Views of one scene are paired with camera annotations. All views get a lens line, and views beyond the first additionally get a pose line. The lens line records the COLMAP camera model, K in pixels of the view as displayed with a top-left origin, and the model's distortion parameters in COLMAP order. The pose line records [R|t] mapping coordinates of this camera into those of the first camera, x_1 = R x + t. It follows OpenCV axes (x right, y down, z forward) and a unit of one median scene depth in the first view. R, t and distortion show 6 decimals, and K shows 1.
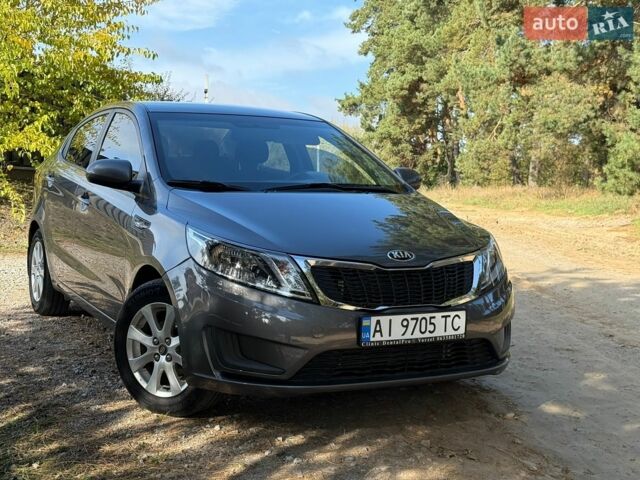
lens RADIAL K [[887.7, 0, 321.3], [0, 887.7, 241.1], [0, 0, 1]] dist [0.129855, 0.000000]
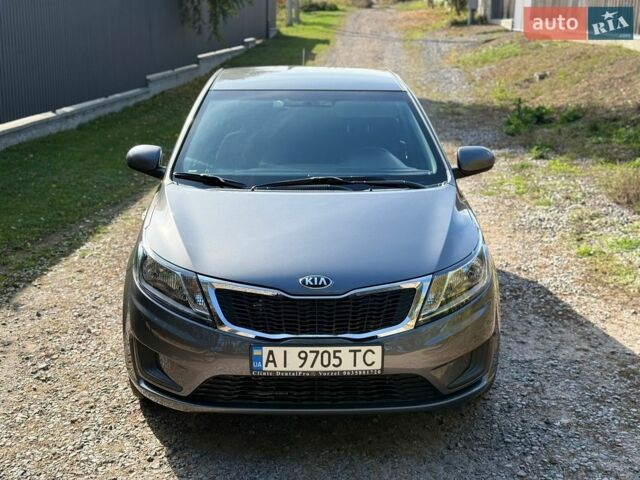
lens RADIAL K [[887.7, 0, 316.9], [0, 887.7, 245.2], [0, 0, 1]] dist [0.129855, 0.000000]
pose [[0.895721, 0.083904, -0.436628, 0.498439], [-0.018882, 0.988325, 0.151186, -0.165125], [0.444216, -0.127176, 0.886848, 0.159948]]
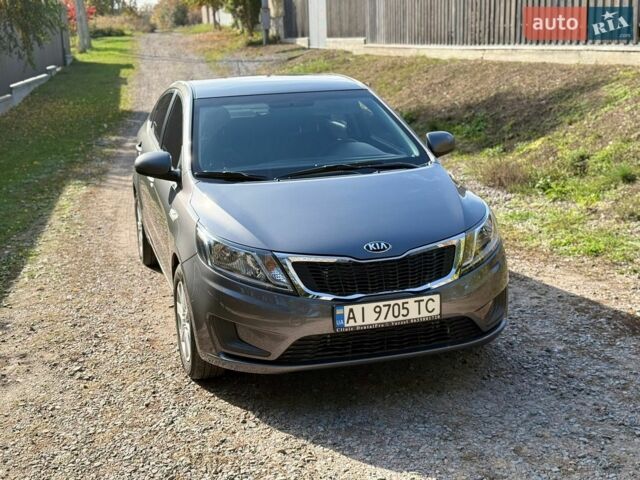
lens RADIAL K [[887.7, 0, 317.1], [0, 887.7, 242.4], [0, 0, 1]] dist [0.129855, 0.000000]
pose [[0.974505, -0.022181, -0.223267, 0.261716], [0.051859, 0.990423, 0.127958, -0.134256], [0.218290, -0.136274, 0.966322, -0.087591]]
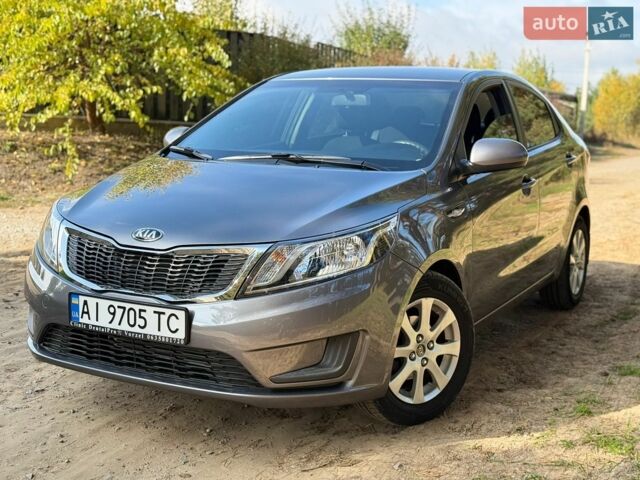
lens RADIAL K [[887.7, 0, 314.6], [0, 887.7, 238.6], [0, 0, 1]] dist [0.129855, 0.000000]
pose [[0.556112, 0.100857, -0.824965, 0.885862], [-0.087464, 0.994200, 0.062587, -0.047870], [0.826493, 0.037350, 0.561707, 0.642311]]
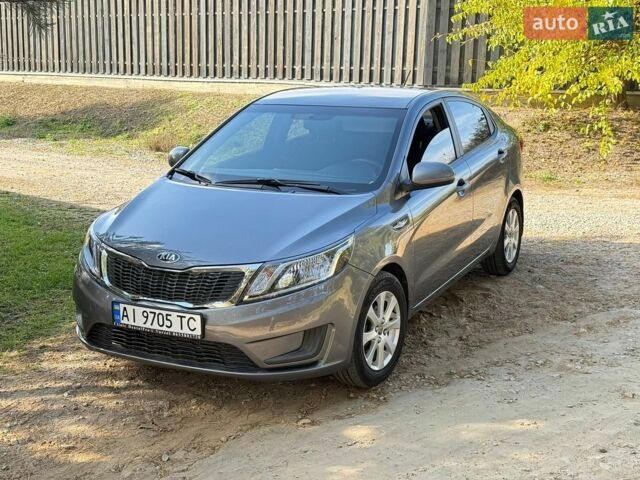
lens RADIAL K [[887.7, 0, 314.3], [0, 887.7, 249.2], [0, 0, 1]] dist [0.129855, 0.000000]
pose [[0.576269, 0.150685, -0.803248, 1.120565], [-0.054332, 0.987745, 0.146317, -0.172857], [0.815452, -0.040676, 0.577394, 0.480535]]
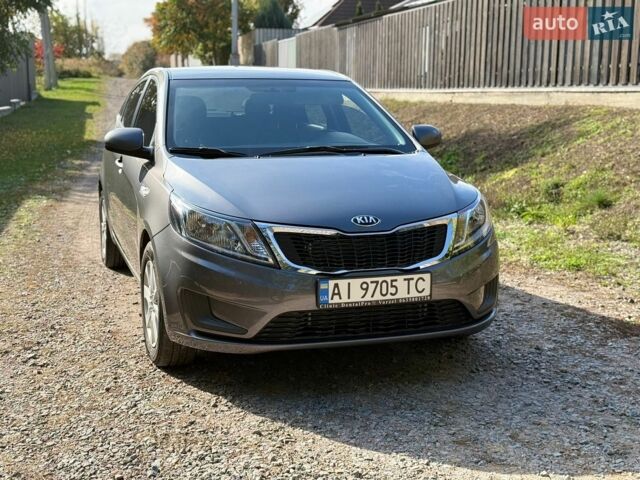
lens RADIAL K [[887.7, 0, 319.2], [0, 887.7, 239.5], [0, 0, 1]] dist [0.129855, 0.000000]
pose [[0.984267, -0.003176, -0.176659, 0.217219], [0.015122, 0.997684, 0.066322, -0.031161], [0.176039, -0.067950, 0.982035, -0.028753]]
